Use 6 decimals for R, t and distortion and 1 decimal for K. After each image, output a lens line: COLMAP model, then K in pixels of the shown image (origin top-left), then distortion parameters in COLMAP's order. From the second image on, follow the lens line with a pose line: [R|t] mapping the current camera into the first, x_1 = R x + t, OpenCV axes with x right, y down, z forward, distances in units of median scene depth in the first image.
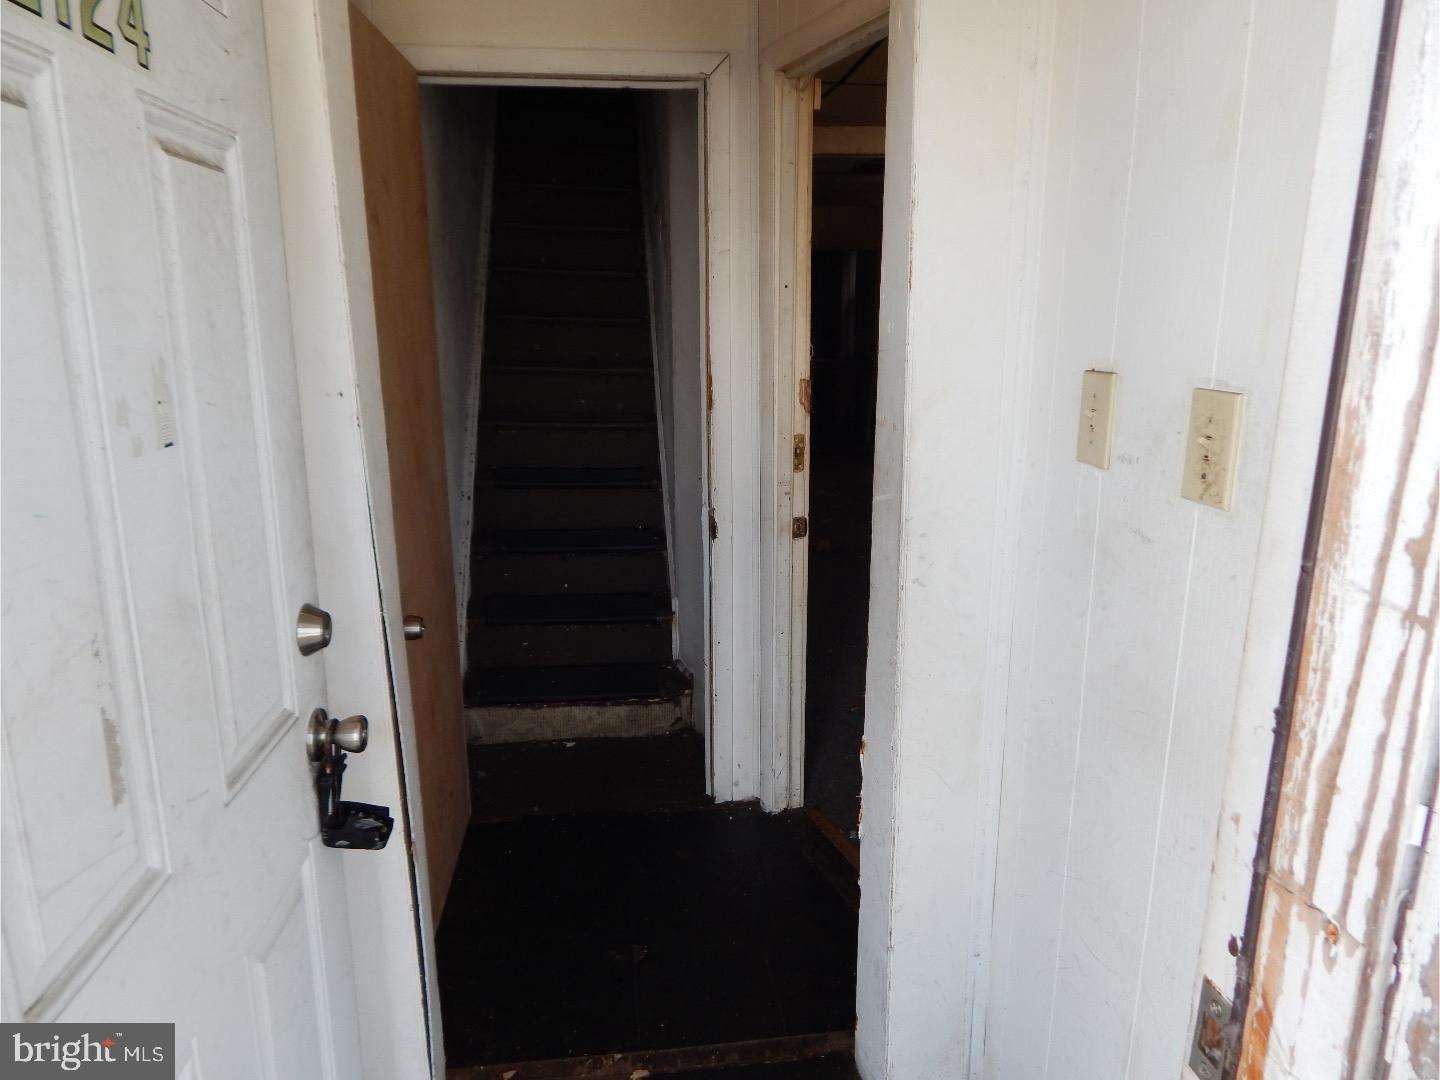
lens RADIAL K [[940.2, 0, 723.5], [0, 940.2, 529.1], [0, 0, 1]] dist [-0.004508, -0.003764]
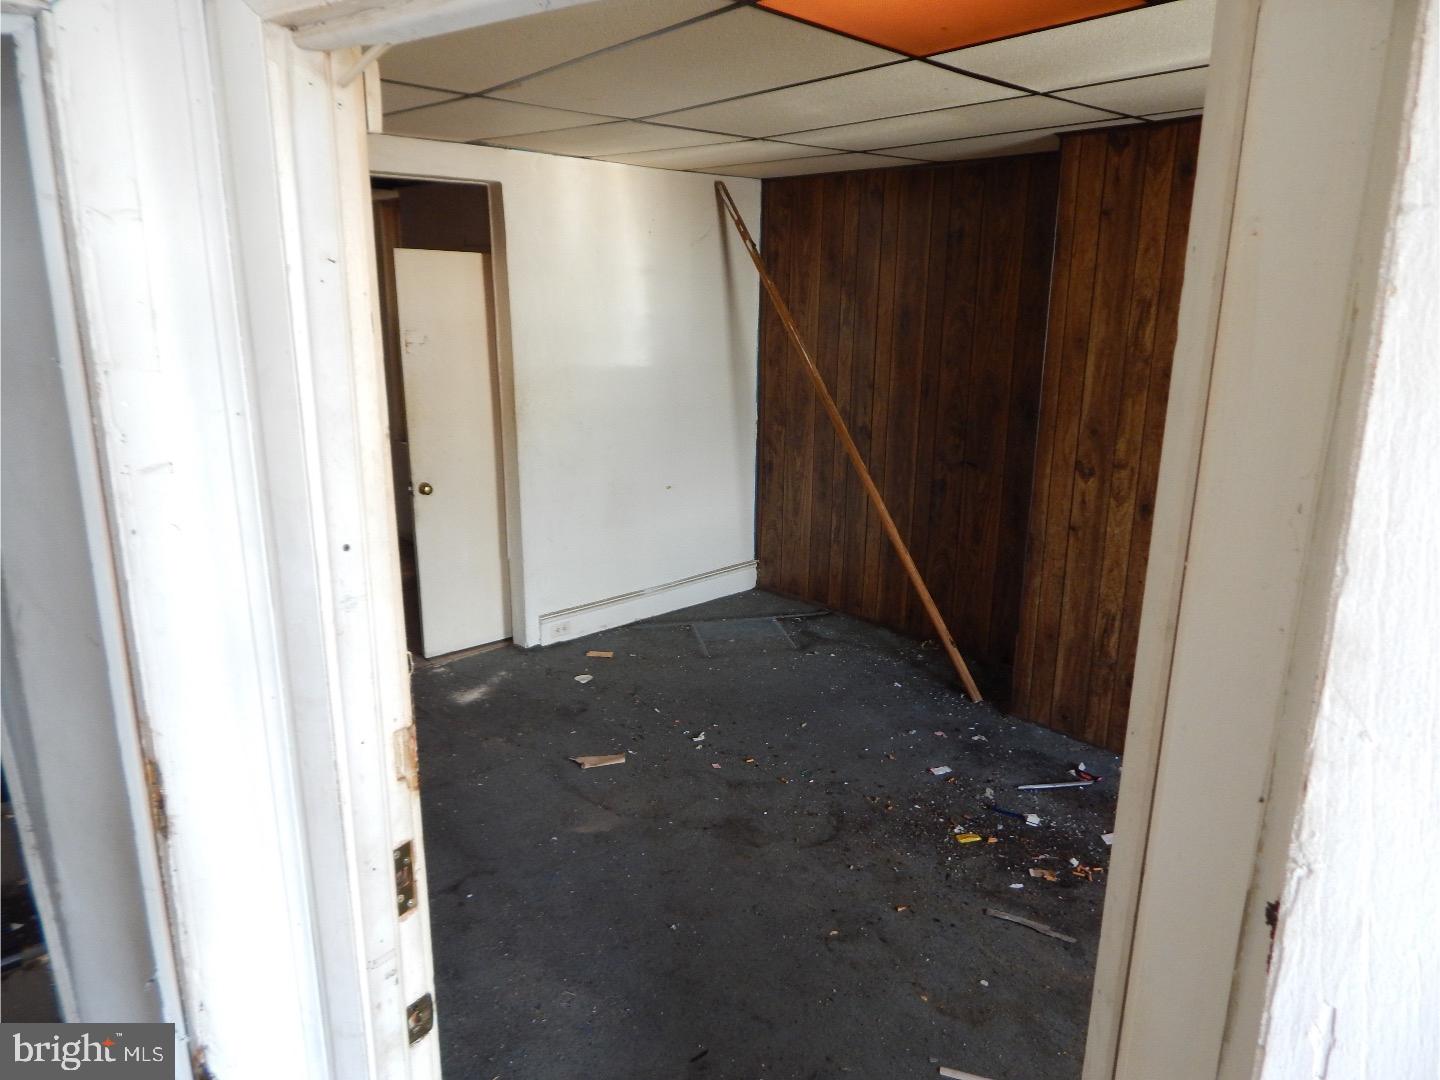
lens RADIAL K [[940.2, 0, 723.5], [0, 940.2, 529.1], [0, 0, 1]] dist [-0.004508, -0.003764]
pose [[0.814576, -0.122143, 0.567051, -0.030348], [0.124678, 0.991598, 0.034488, -0.240071], [-0.566499, 0.042606, 0.822961, 0.517556]]
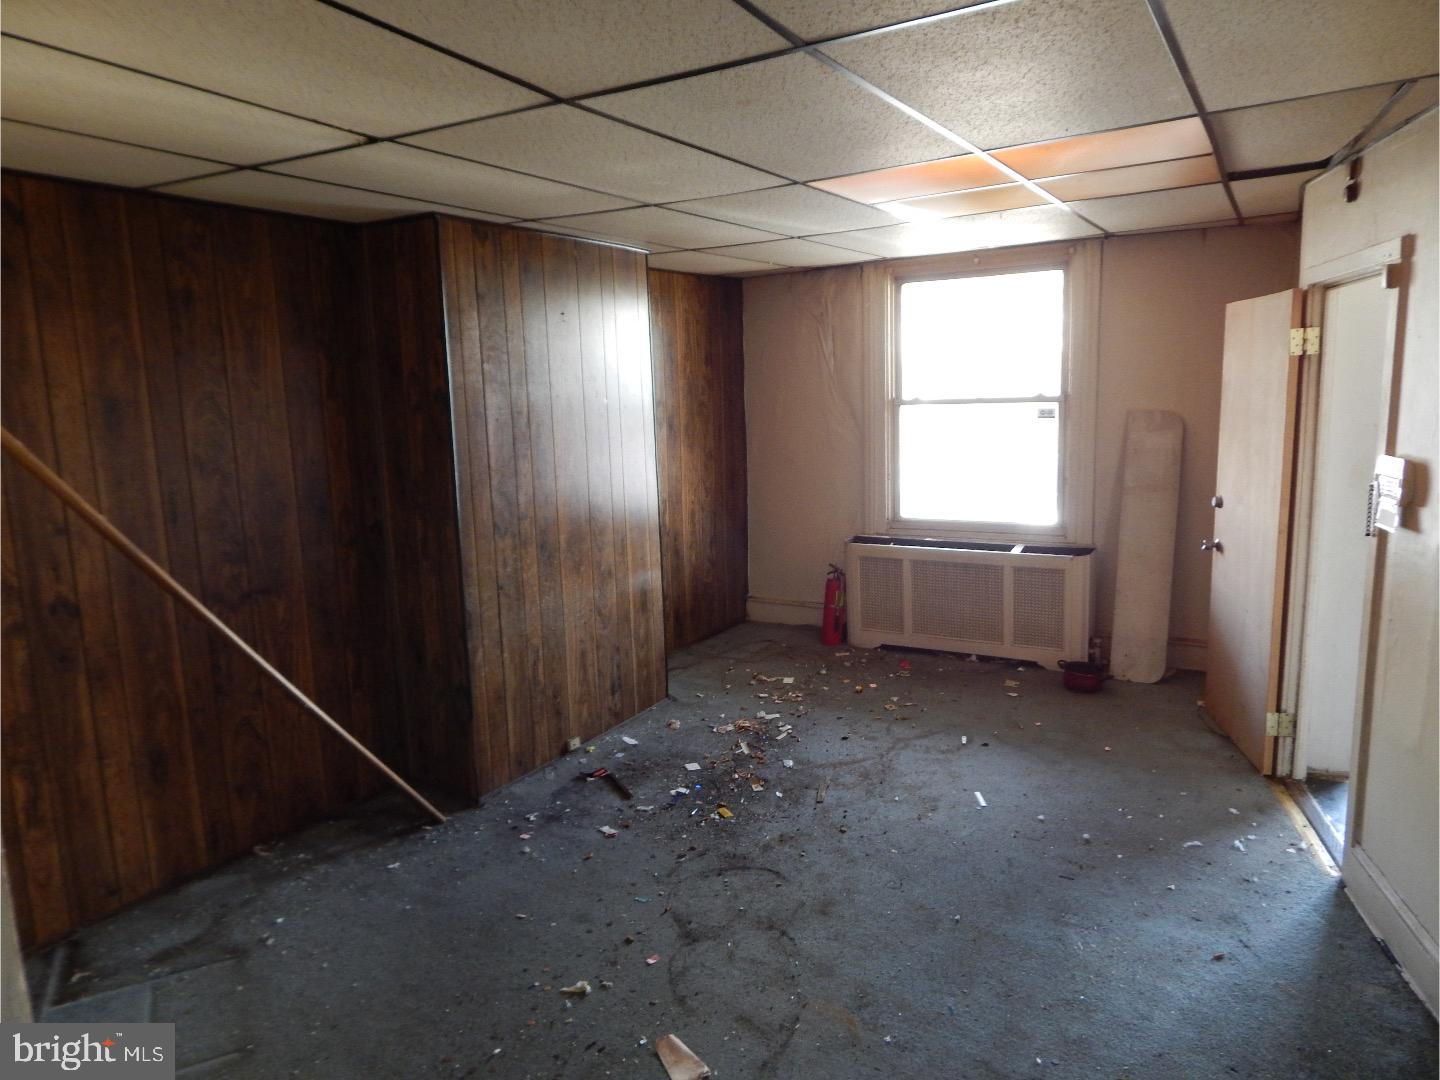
lens RADIAL K [[940.2, 0, 723.5], [0, 940.2, 529.1], [0, 0, 1]] dist [-0.004508, -0.003764]
pose [[-0.793028, -0.063334, 0.605884, 0.018642], [0.184513, 0.922890, 0.337977, -0.657629], [-0.580570, 0.379819, -0.720192, 2.239834]]
